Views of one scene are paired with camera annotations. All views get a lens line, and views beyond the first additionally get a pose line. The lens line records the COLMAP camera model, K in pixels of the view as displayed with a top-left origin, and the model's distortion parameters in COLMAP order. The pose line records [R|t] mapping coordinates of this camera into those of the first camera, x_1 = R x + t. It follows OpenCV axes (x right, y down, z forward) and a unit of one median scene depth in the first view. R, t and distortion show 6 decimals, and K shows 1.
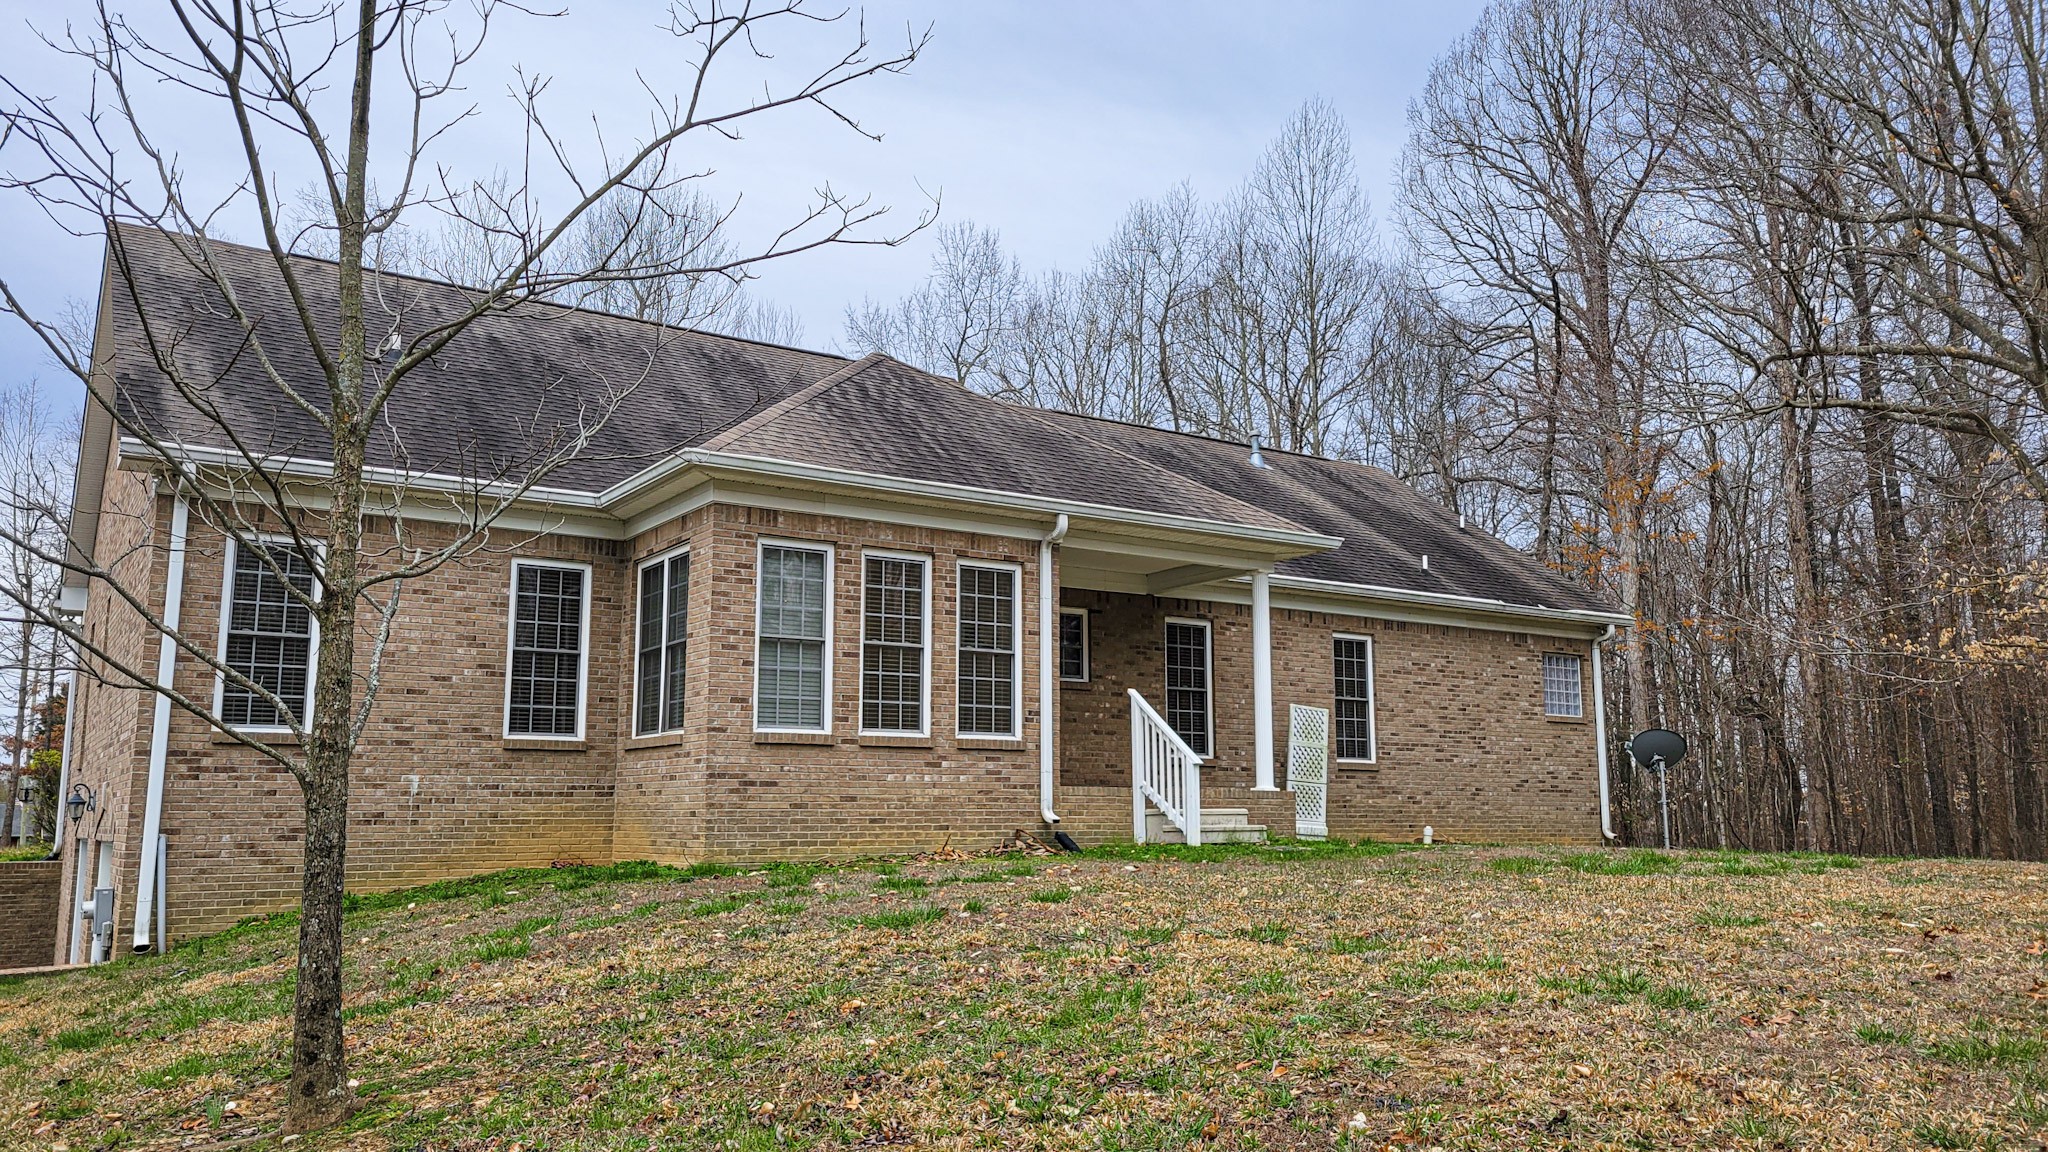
lens RADIAL K [[1512.5, 0, 1024.0], [0, 1512.5, 576.0], [0, 0, 1]] dist [0.045774, -0.000495]
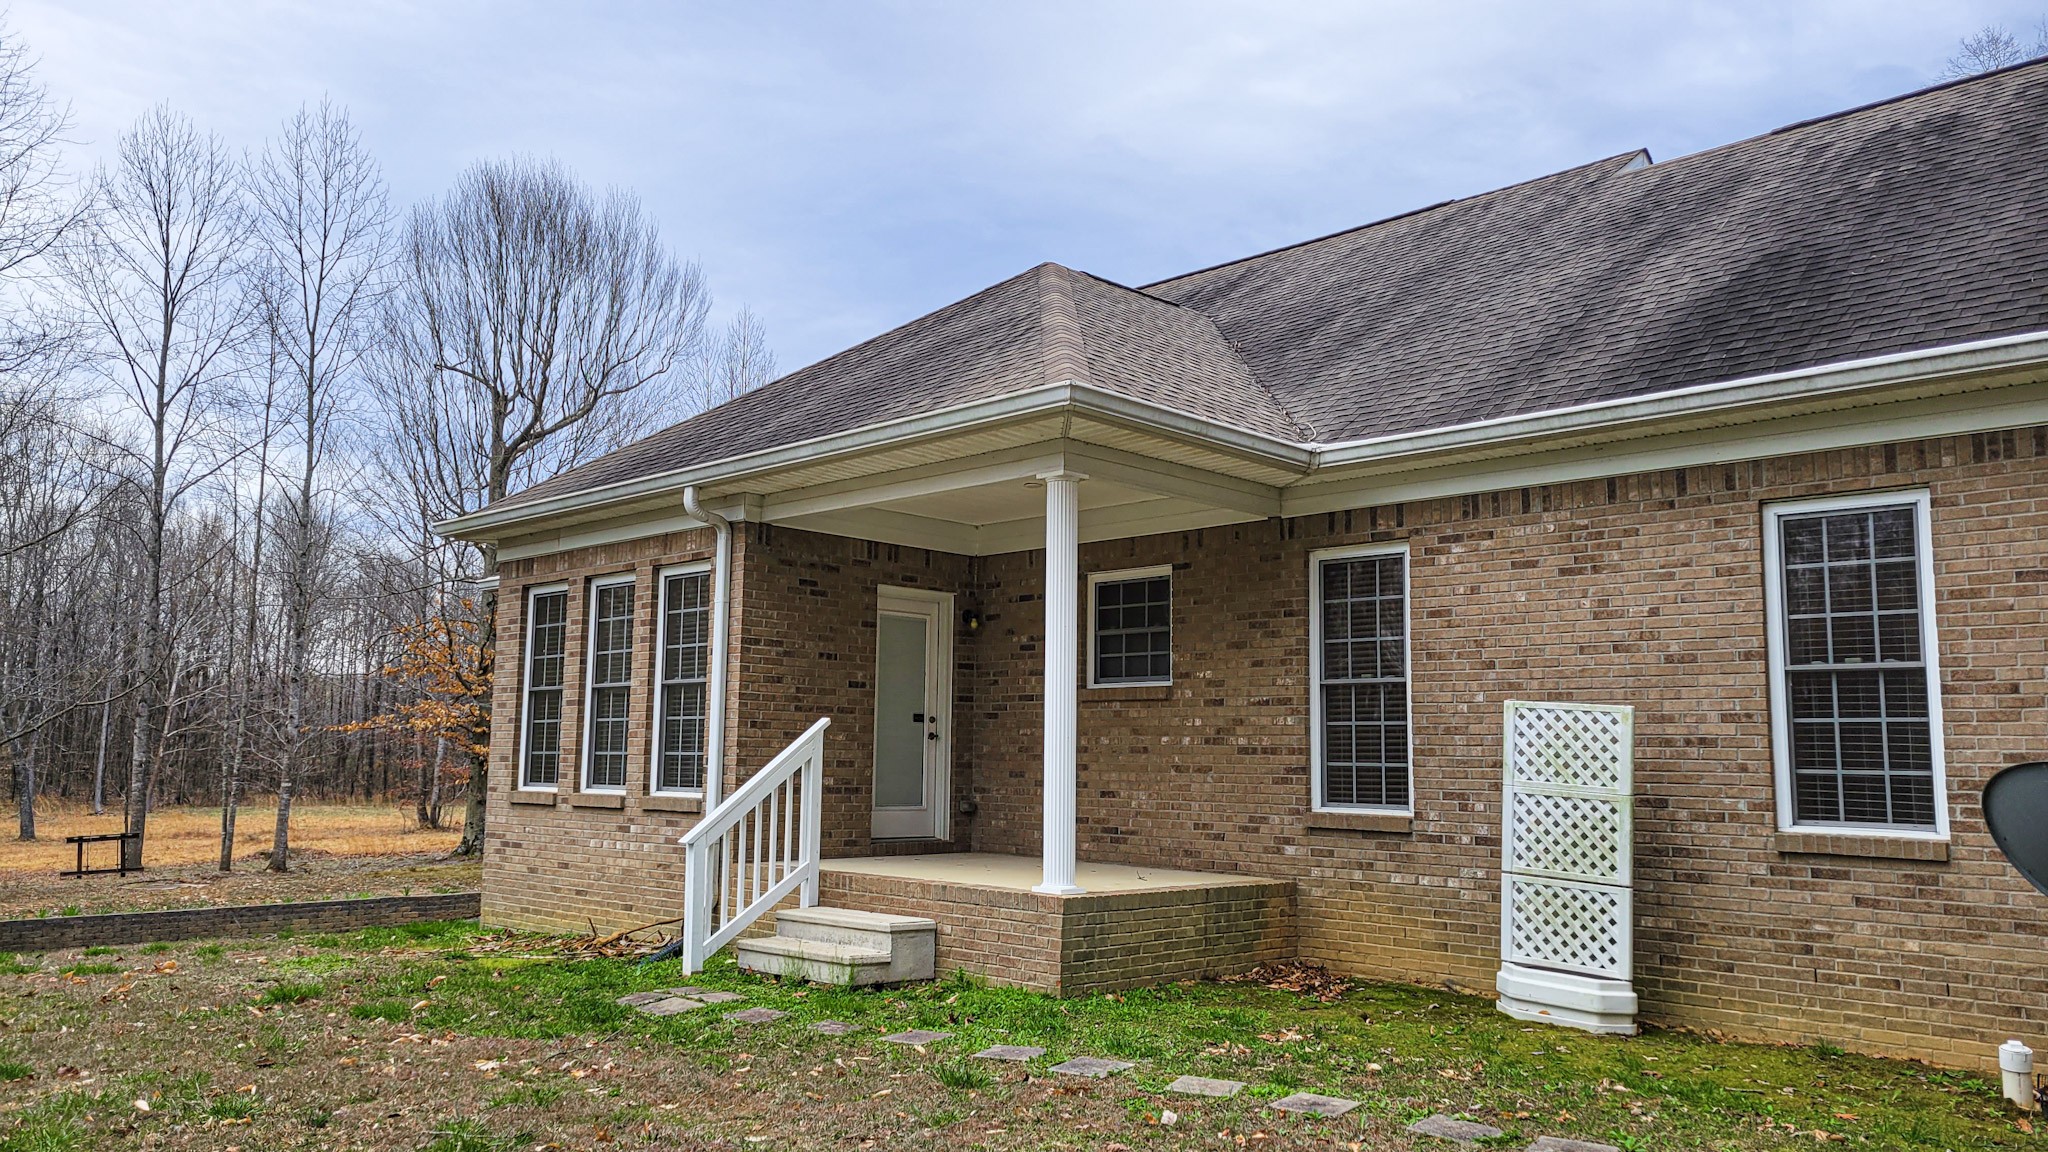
lens RADIAL K [[1512.5, 0, 1024.0], [0, 1512.5, 576.0], [0, 0, 1]] dist [0.045774, -0.000495]
pose [[0.206227, -0.117604, -0.971411, 0.762717], [0.139225, 0.986178, -0.089835, 0.089395], [0.968549, -0.116718, 0.219750, 0.997796]]
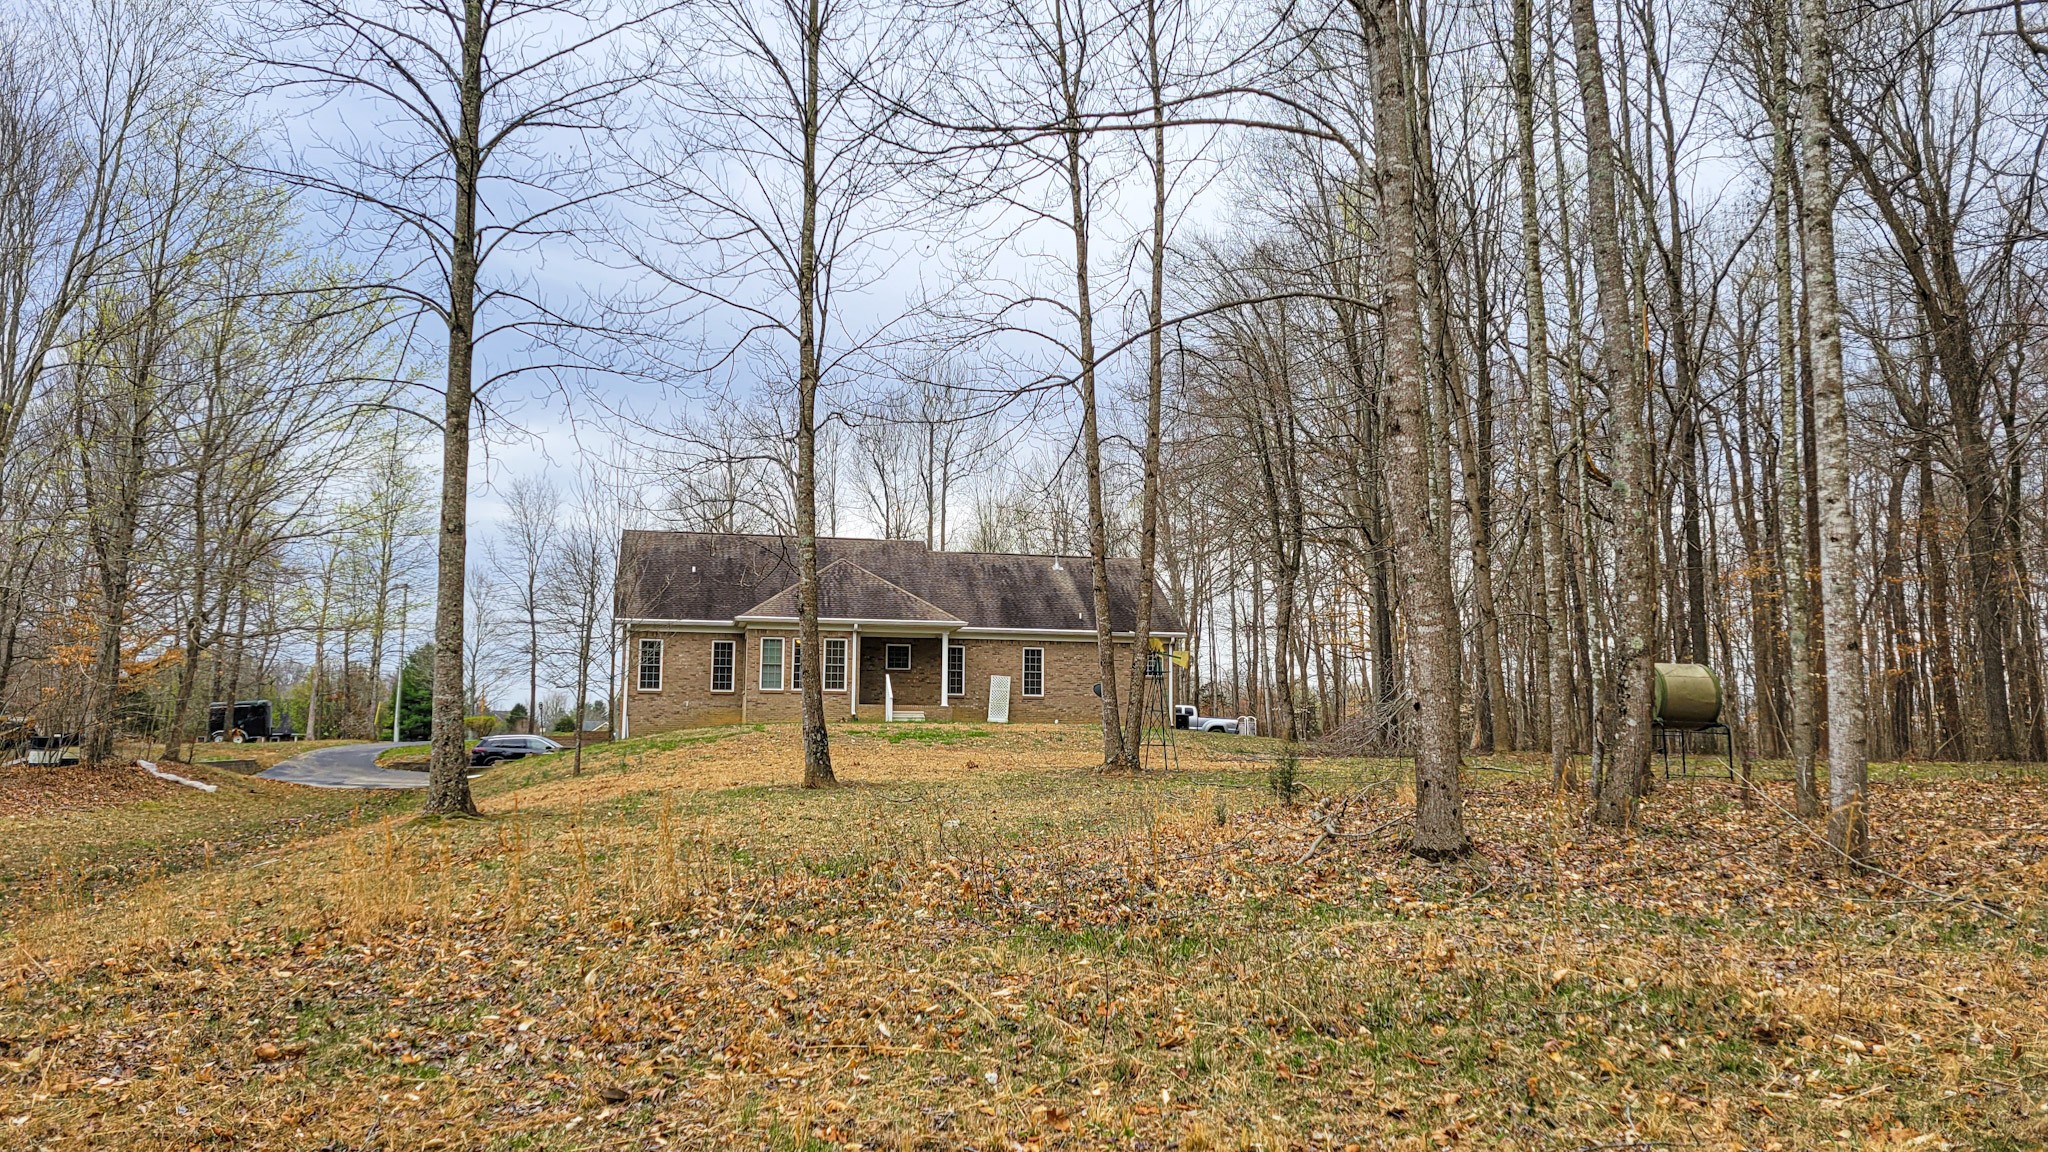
lens RADIAL K [[1512.5, 0, 1024.0], [0, 1512.5, 576.0], [0, 0, 1]] dist [0.045774, -0.000495]
pose [[0.938250, -0.032583, -0.344420, 1.544730], [0.047789, 0.998217, 0.035751, -0.249847], [0.342641, -0.050003, 0.938135, -2.028699]]
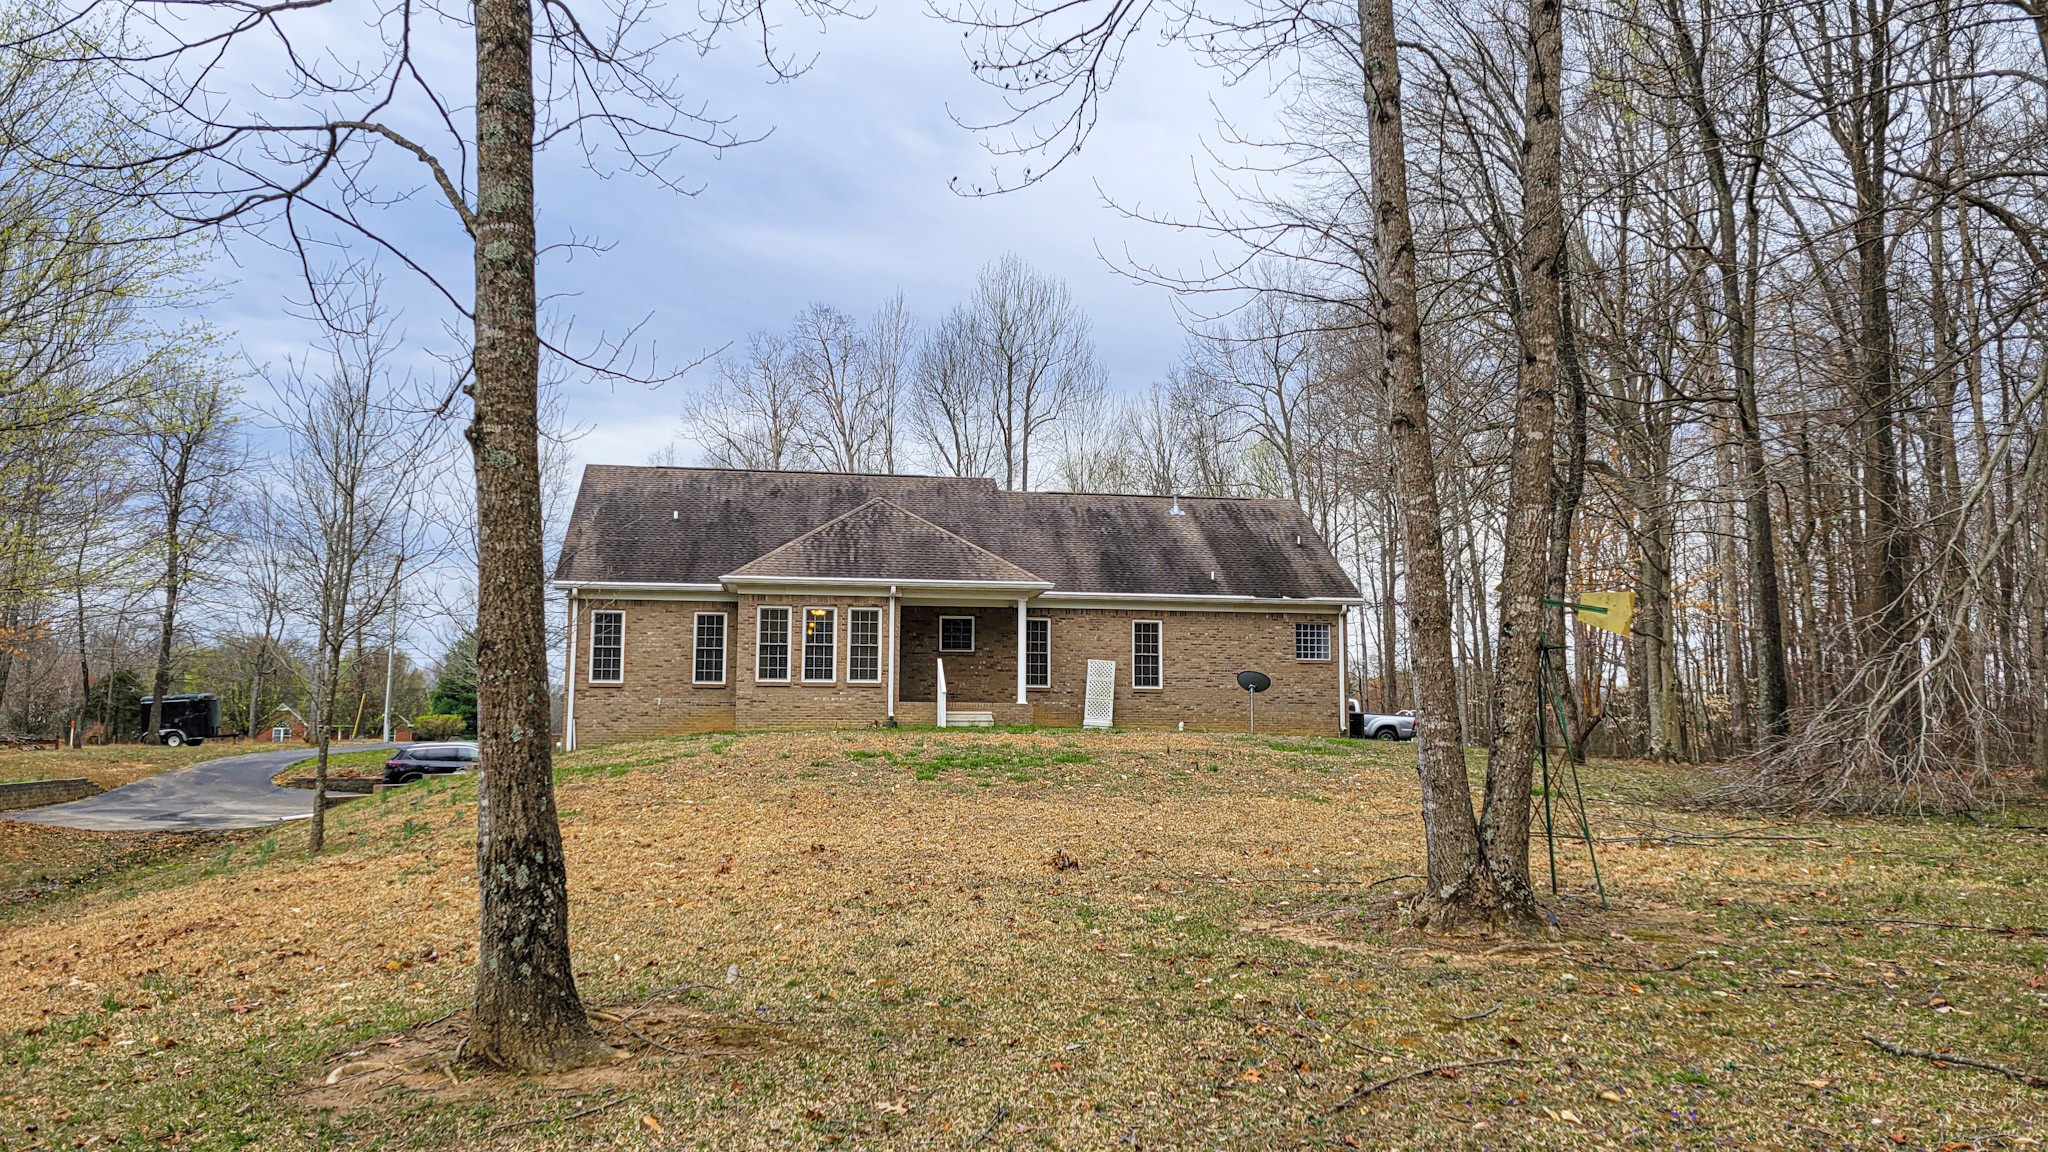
lens RADIAL K [[1512.5, 0, 1024.0], [0, 1512.5, 576.0], [0, 0, 1]] dist [0.045774, -0.000495]
pose [[0.916411, -0.036087, -0.398607, 1.146342], [0.057737, 0.997429, 0.042438, -0.143851], [0.396051, -0.061905, 0.916139, -1.060355]]
